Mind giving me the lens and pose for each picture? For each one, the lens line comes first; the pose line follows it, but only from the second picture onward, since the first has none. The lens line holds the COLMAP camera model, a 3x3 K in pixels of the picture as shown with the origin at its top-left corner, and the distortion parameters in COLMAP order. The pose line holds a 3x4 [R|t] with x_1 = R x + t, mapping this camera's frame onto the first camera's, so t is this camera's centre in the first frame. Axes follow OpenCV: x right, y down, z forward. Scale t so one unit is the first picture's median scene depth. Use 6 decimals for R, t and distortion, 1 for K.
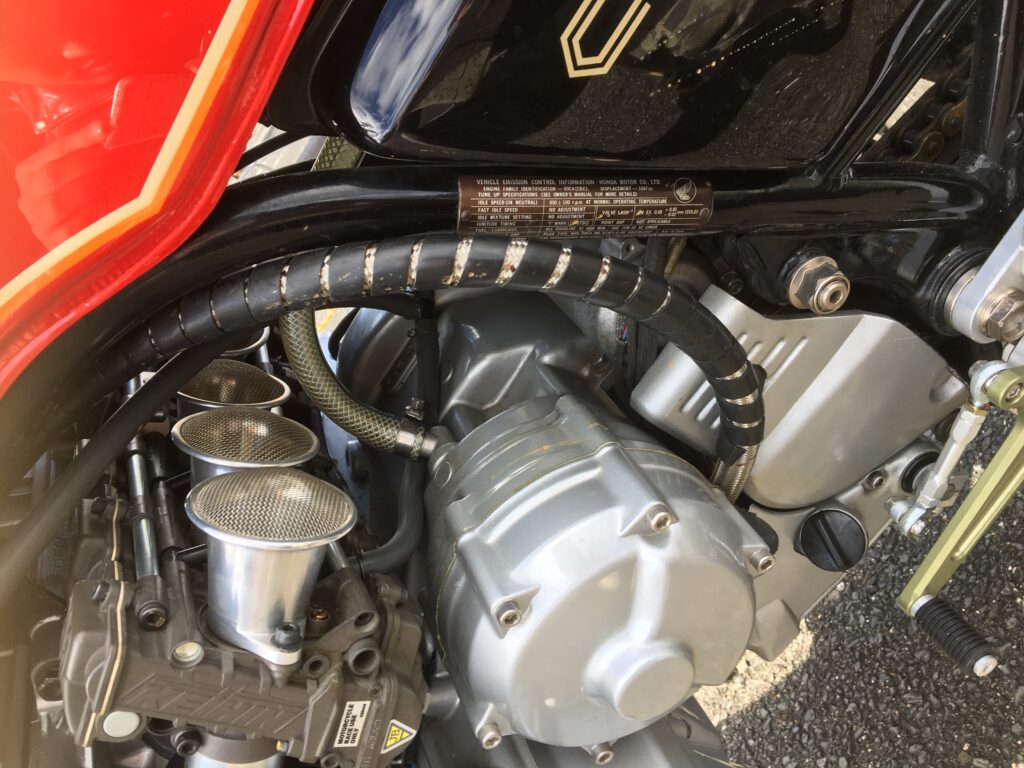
lens RADIAL K [[871.6, 0, 505.5], [0, 871.6, 381.6], [0, 0, 1]] dist [0.005410, -0.011975]
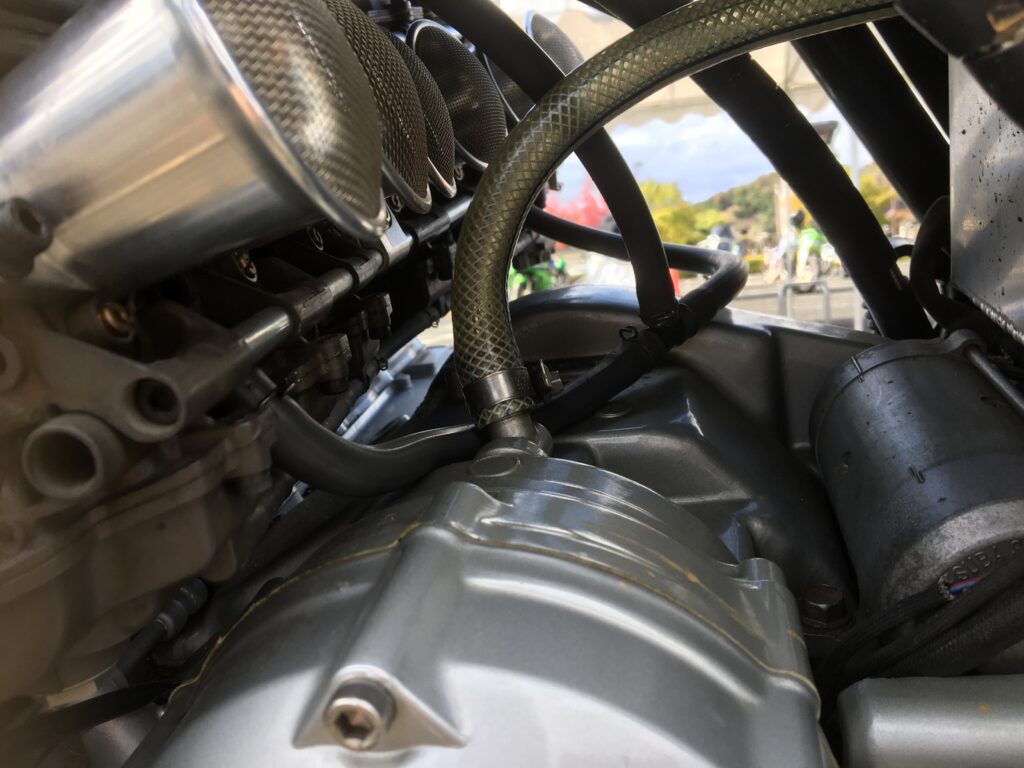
lens RADIAL K [[871.6, 0, 505.5], [0, 871.6, 381.6], [0, 0, 1]] dist [0.005410, -0.011975]
pose [[0.574183, 0.788970, -0.218724, 0.007995], [-0.818715, 0.551849, -0.158646, 0.180605], [-0.004464, 0.270164, 0.962804, 0.555348]]
